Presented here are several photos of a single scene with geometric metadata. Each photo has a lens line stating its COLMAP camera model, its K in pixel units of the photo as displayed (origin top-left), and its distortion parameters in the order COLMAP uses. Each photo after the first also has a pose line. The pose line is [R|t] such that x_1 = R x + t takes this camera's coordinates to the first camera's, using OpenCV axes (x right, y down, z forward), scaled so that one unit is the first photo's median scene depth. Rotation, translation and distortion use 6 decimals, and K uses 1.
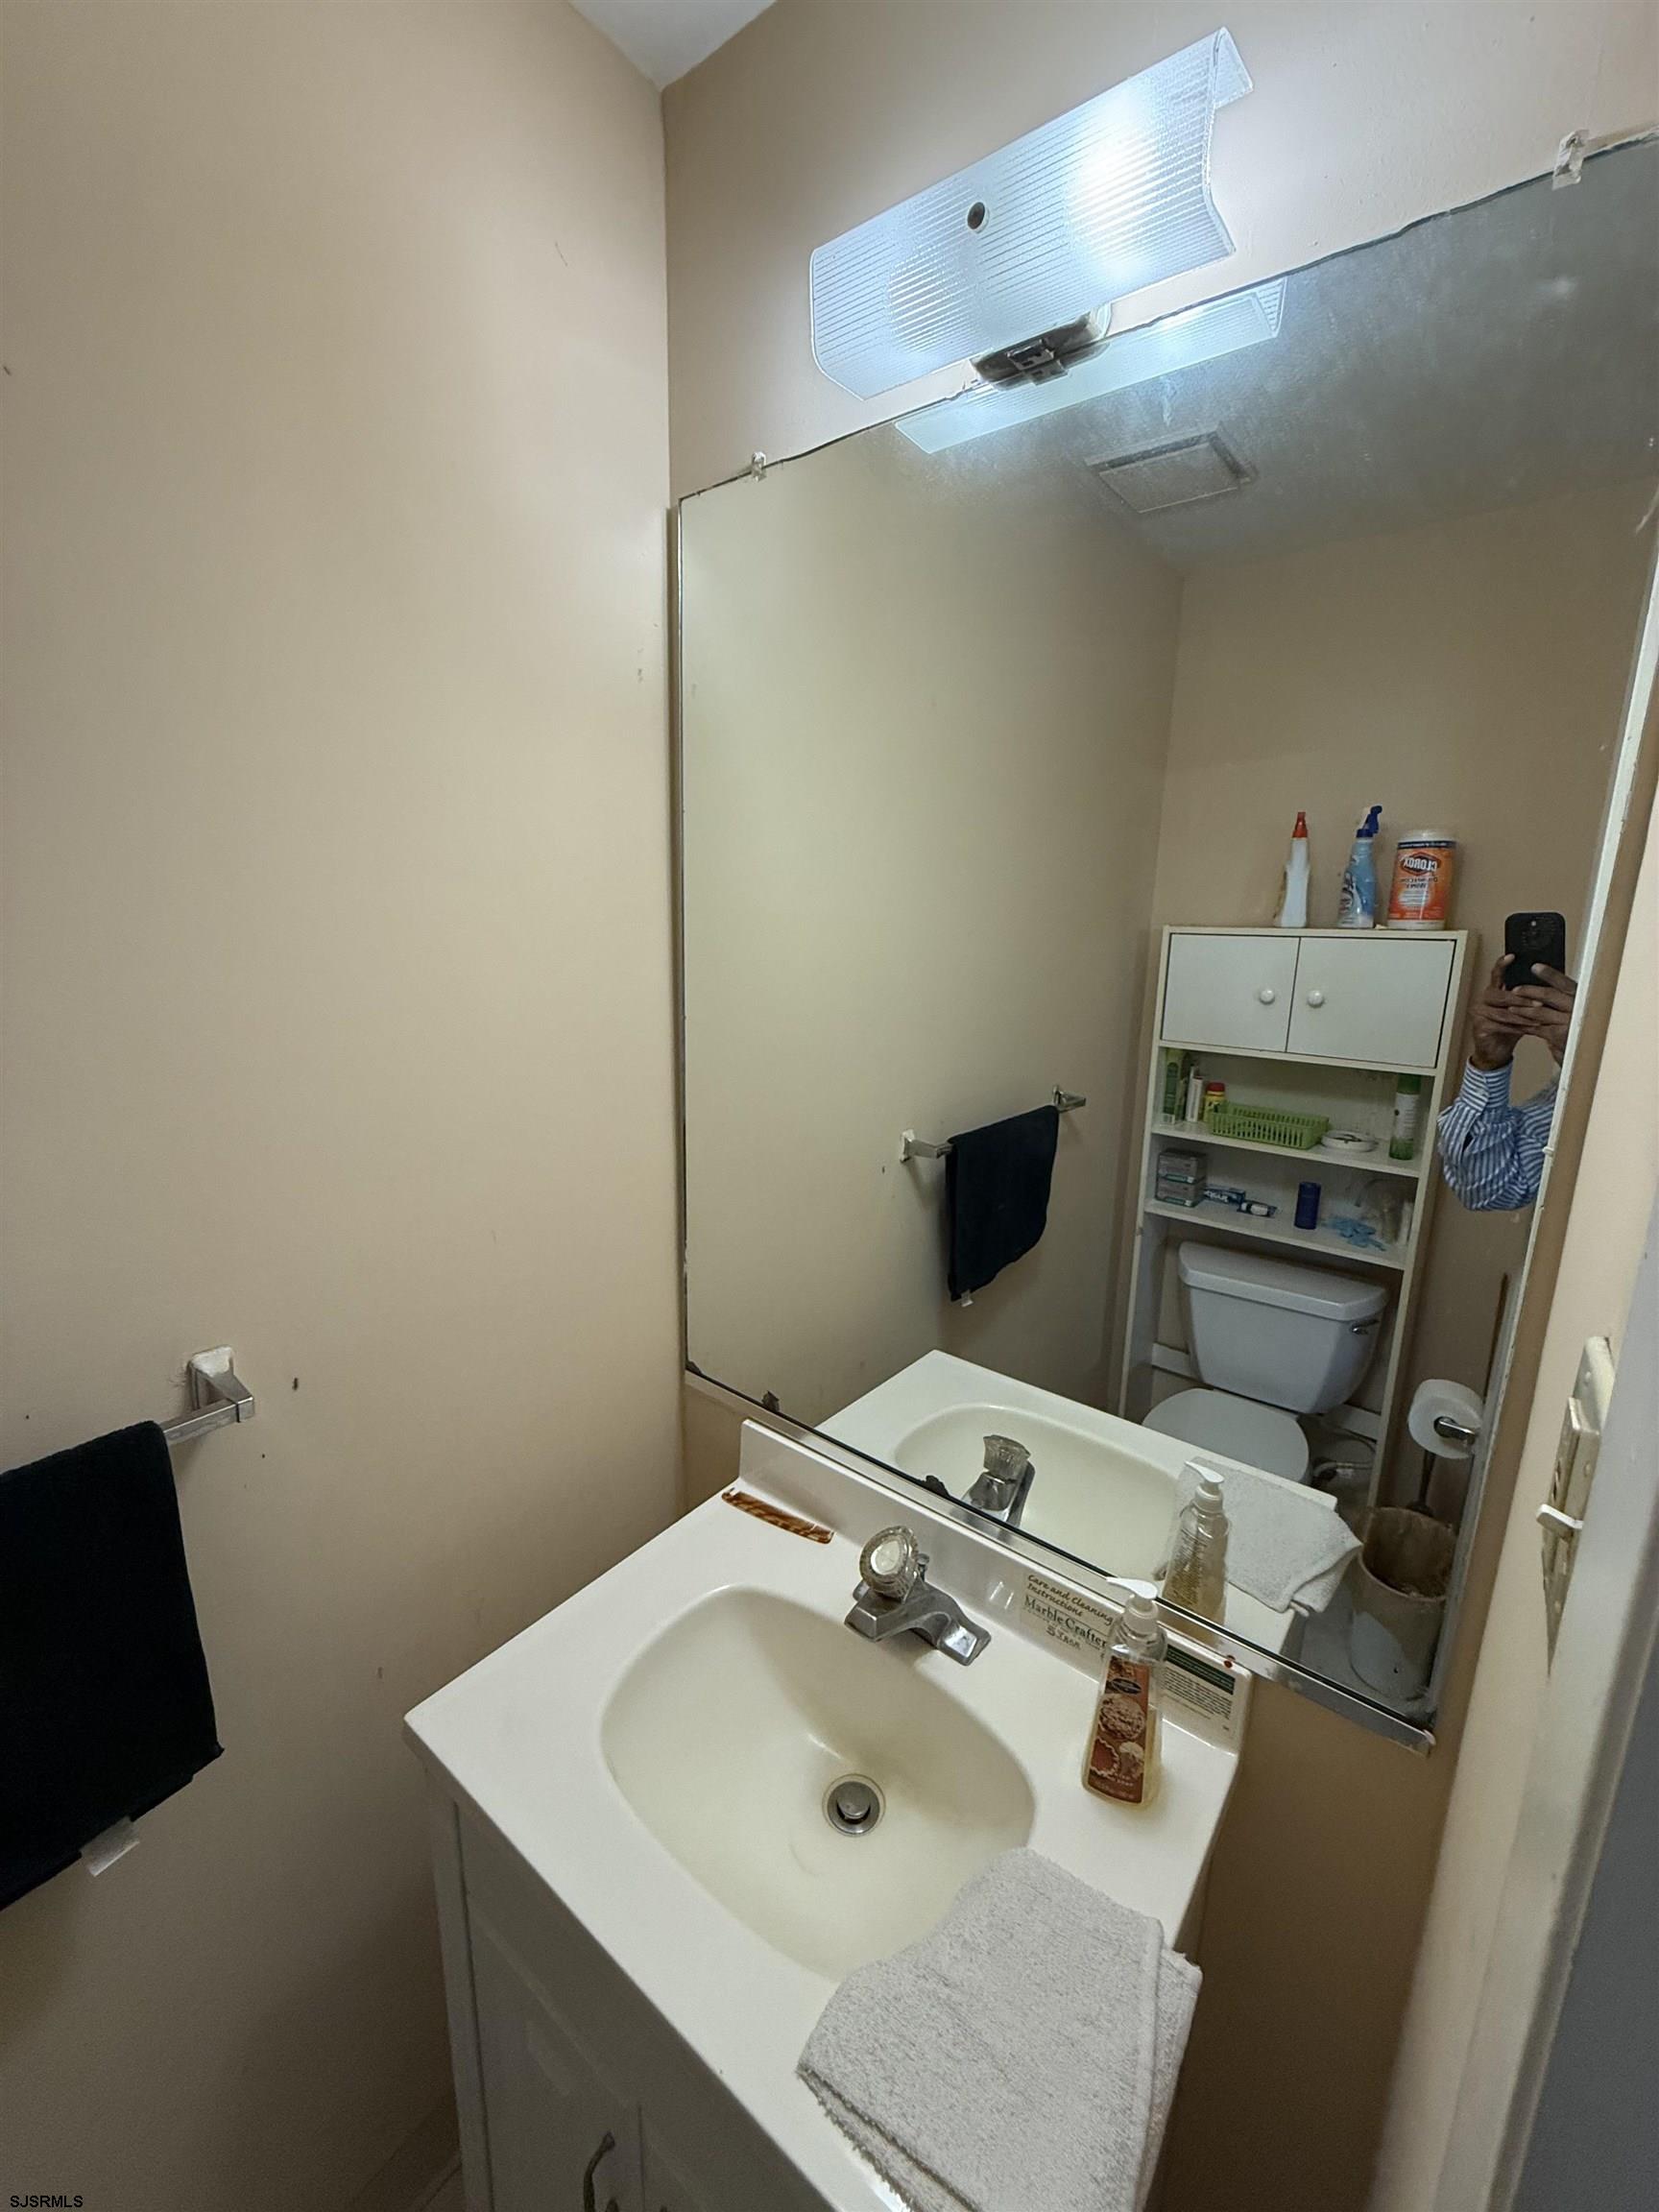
lens RADIAL K [[885.3, 0, 827.7], [0, 885.3, 1104.5], [0, 0, 1]] dist [0.000201, 0.000716]
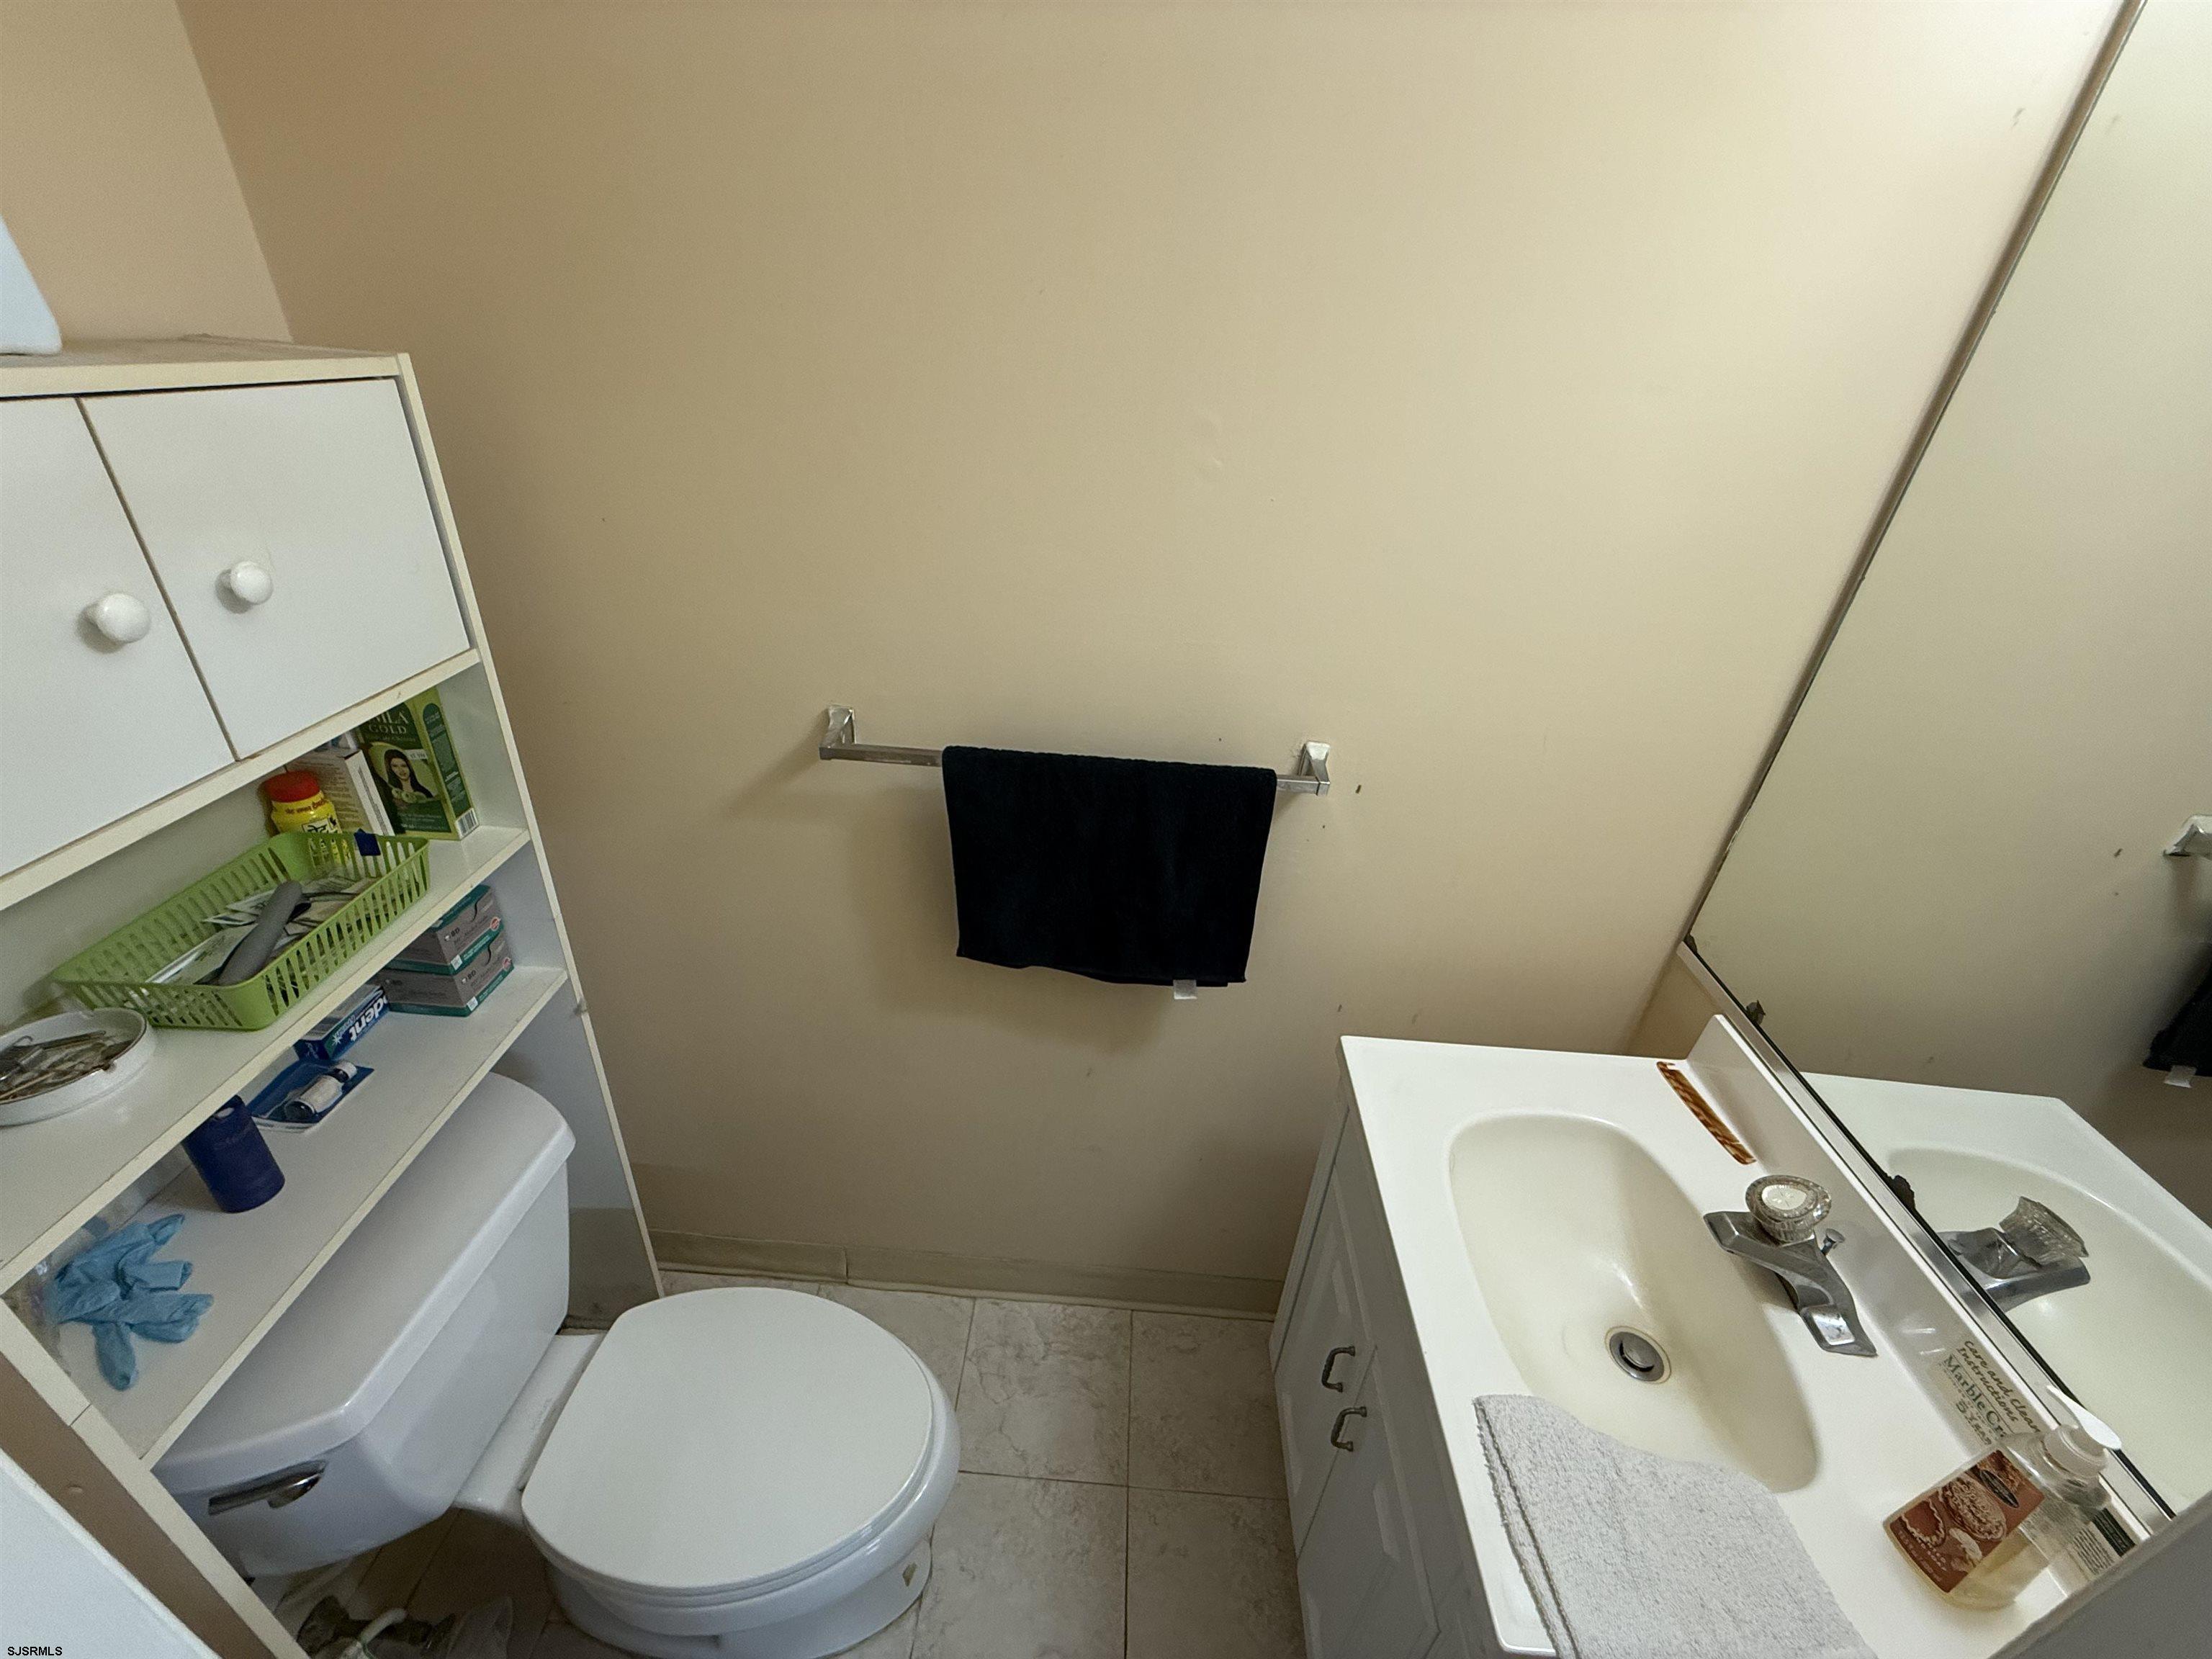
lens RADIAL K [[885.3, 0, 1100.4], [0, 885.3, 825.8], [0, 0, 1]] dist [0.000201, 0.000716]
pose [[0.574970, 0.417098, -0.703874, 0.141836], [-0.226483, 0.907819, 0.352945, -0.021720], [0.786203, -0.043517, 0.616434, -0.143969]]
